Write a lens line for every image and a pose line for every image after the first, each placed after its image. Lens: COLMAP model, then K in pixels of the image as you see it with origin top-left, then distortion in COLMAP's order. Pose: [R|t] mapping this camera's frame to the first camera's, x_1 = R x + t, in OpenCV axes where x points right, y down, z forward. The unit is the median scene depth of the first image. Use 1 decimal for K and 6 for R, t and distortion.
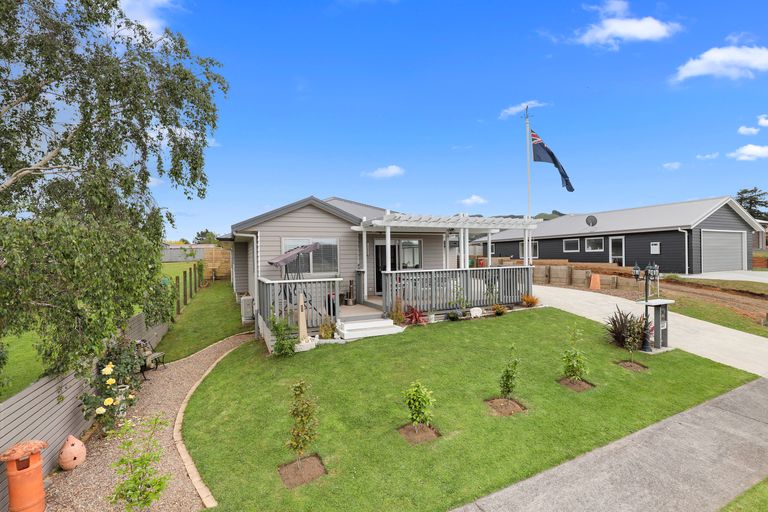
lens RADIAL K [[349.3, 0, 384.0], [0, 349.3, 256.0], [0, 0, 1]] dist [-0.020999, 0.000857]
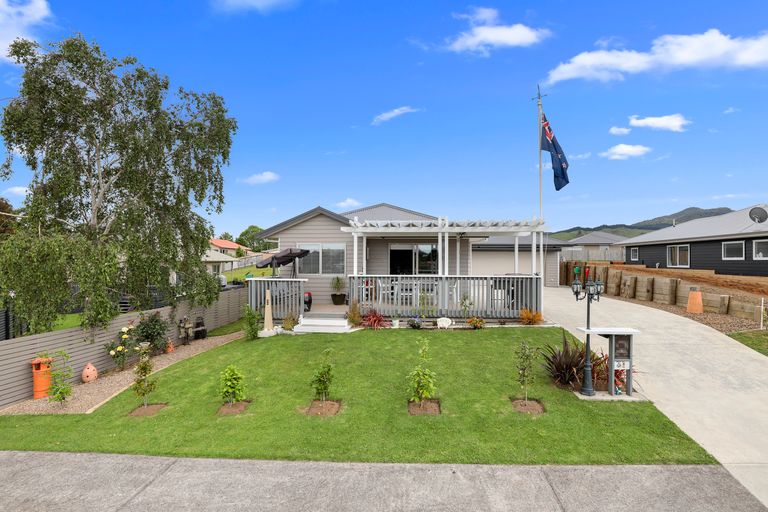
lens RADIAL K [[355.8, 0, 388.1], [0, 355.8, 253.9], [0, 0, 1]] dist [-0.038598, 0.013682]
pose [[0.876530, 0.012180, -0.481193, 0.646657], [-0.017504, 0.999825, -0.006578, -0.016370], [0.481029, 0.014189, 0.876590, 0.101075]]
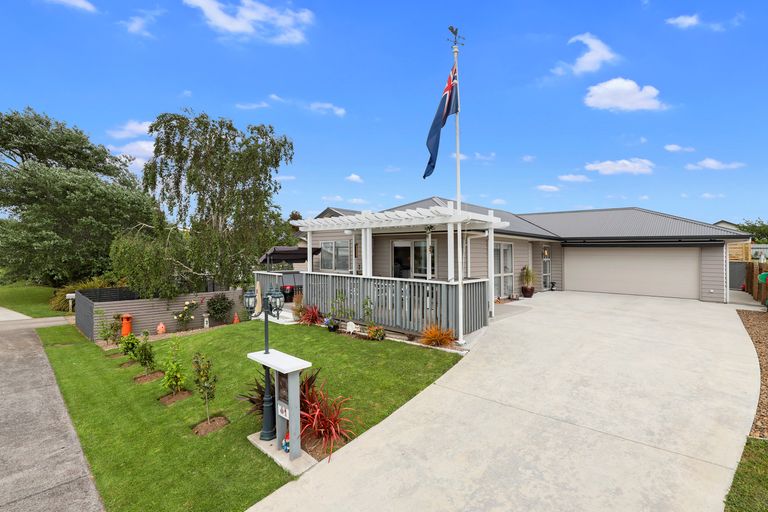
lens RADIAL K [[355.8, 0, 388.1], [0, 355.8, 253.9], [0, 0, 1]] dist [-0.038598, 0.013682]
pose [[0.392423, 0.016437, -0.919638, 1.185254], [-0.011558, 0.999849, 0.012939, -0.032961], [0.919712, 0.005552, 0.392554, 0.825738]]
